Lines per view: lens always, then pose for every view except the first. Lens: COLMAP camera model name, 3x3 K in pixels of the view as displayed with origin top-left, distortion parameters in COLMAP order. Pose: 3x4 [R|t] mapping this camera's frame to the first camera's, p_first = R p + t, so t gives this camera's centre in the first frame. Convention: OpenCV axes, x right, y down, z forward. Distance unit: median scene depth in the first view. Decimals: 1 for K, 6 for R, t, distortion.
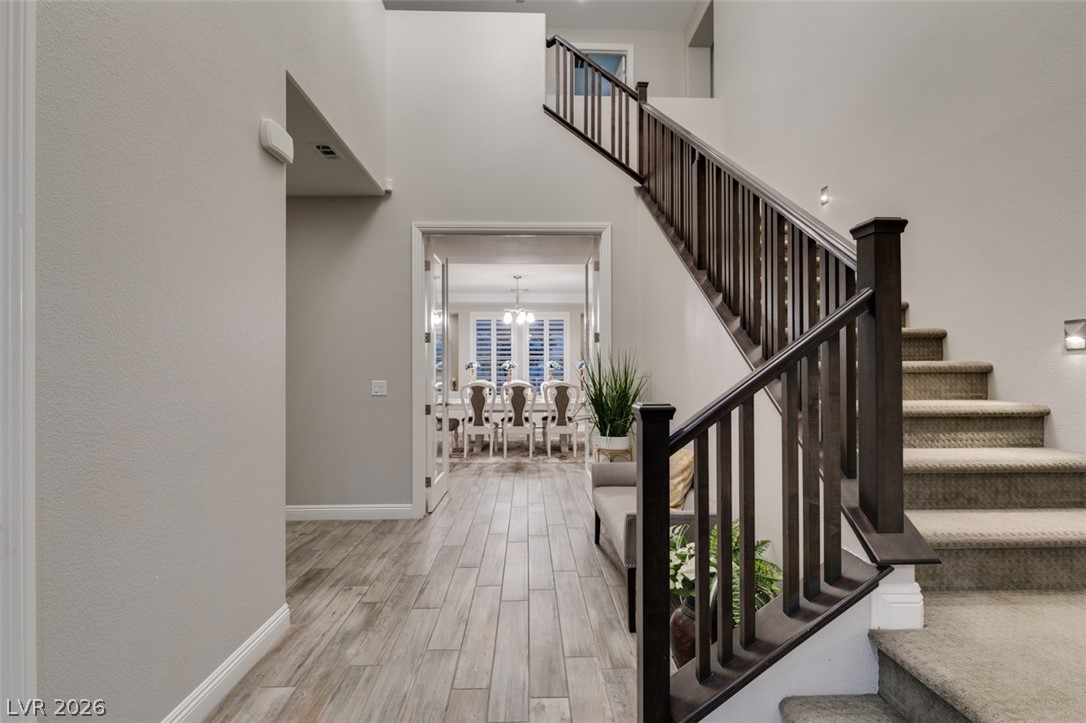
lens RADIAL K [[488.3, 0, 542.1], [0, 488.3, 362.9], [0, 0, 1]] dist [-0.001476, 0.001581]
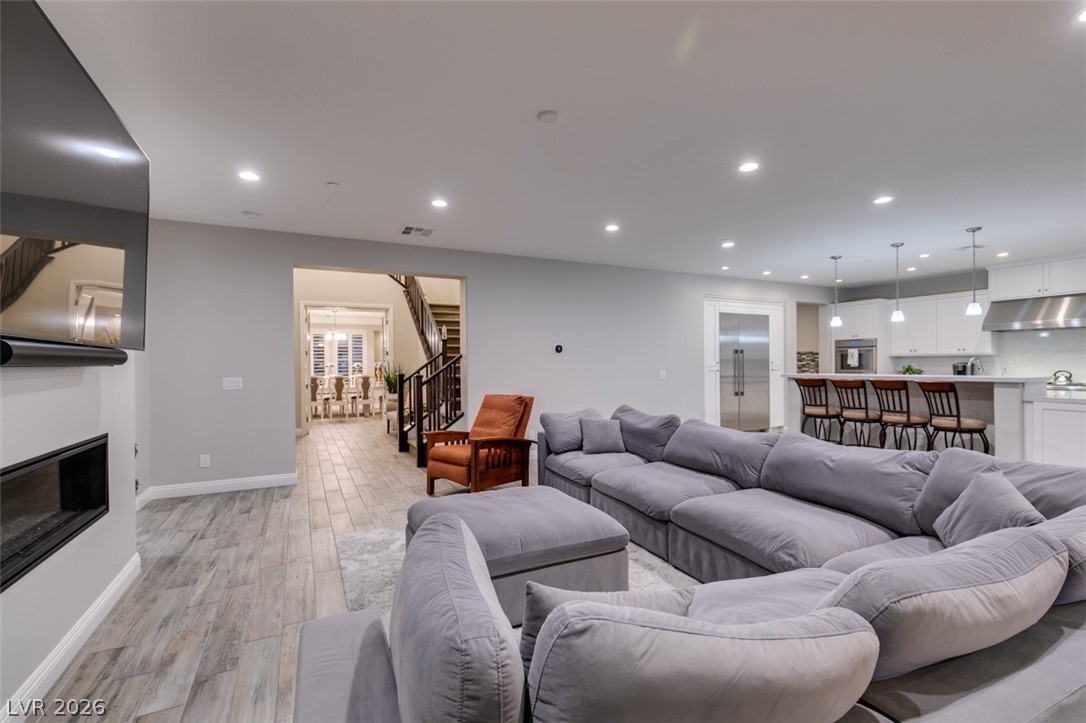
lens RADIAL K [[488.3, 0, 536.7], [0, 488.3, 362.7], [0, 0, 1]] dist [-0.001476, 0.001581]
pose [[0.915525, -0.003286, 0.402249, -0.102653], [0.003314, 0.999994, 0.000625, -0.003793], [-0.402249, 0.000761, 0.915530, -0.850812]]
